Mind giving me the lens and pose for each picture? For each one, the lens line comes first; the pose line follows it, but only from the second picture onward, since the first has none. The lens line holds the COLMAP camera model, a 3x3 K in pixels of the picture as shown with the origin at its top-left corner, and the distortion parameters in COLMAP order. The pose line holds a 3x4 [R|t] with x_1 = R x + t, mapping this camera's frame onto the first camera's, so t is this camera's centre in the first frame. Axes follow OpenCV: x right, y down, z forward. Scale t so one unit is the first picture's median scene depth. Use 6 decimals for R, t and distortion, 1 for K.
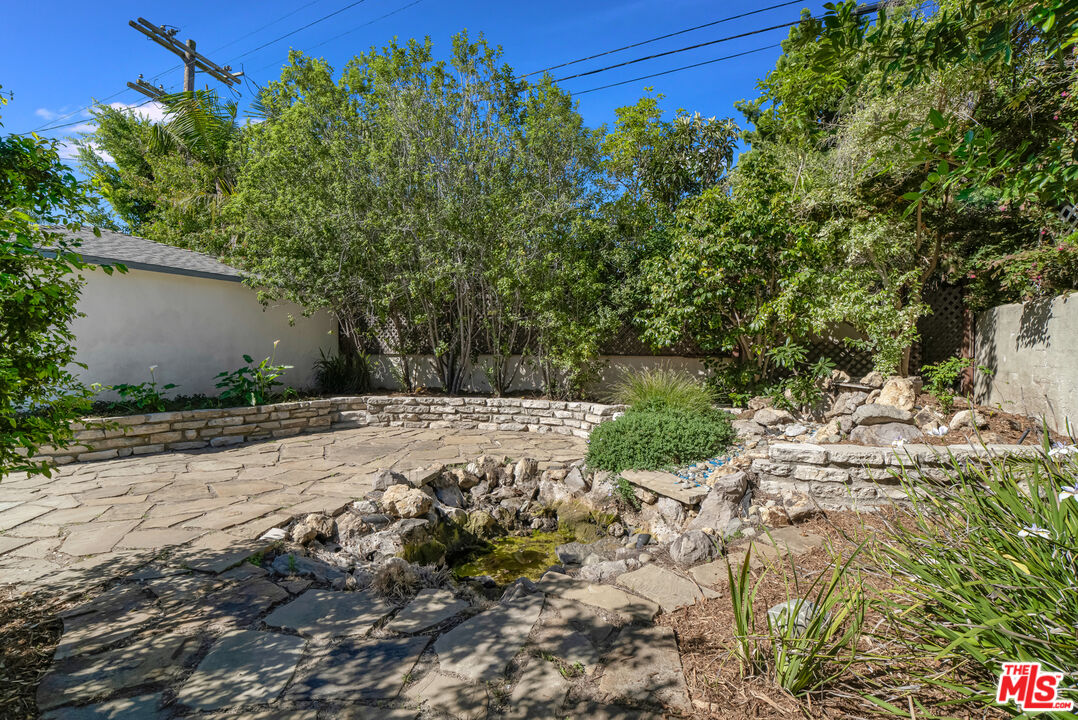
lens RADIAL K [[500.7, 0, 532.3], [0, 500.7, 361.8], [0, 0, 1]] dist [-0.055937, 0.015191]
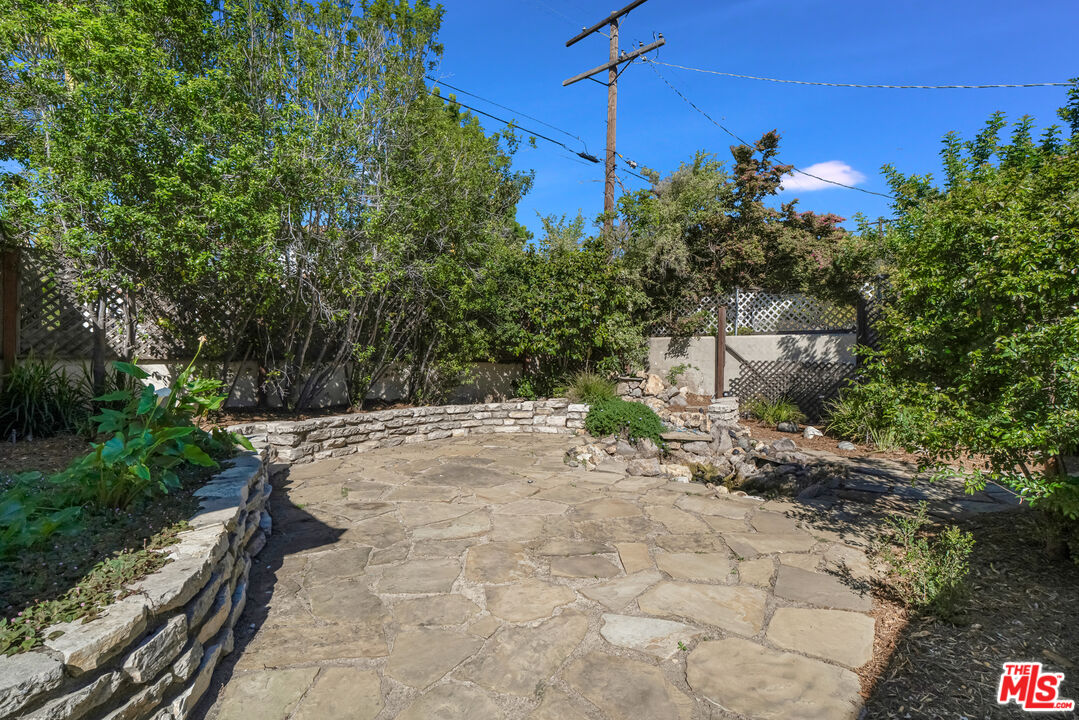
lens RADIAL K [[501.2, 0, 532.8], [0, 501.2, 361.8], [0, 0, 1]] dist [-0.055937, 0.015191]
pose [[0.385734, -0.002118, 0.922608, -0.867343], [0.010955, 0.999937, -0.002285, -0.009638], [-0.922545, 0.010988, 0.385733, 0.441494]]
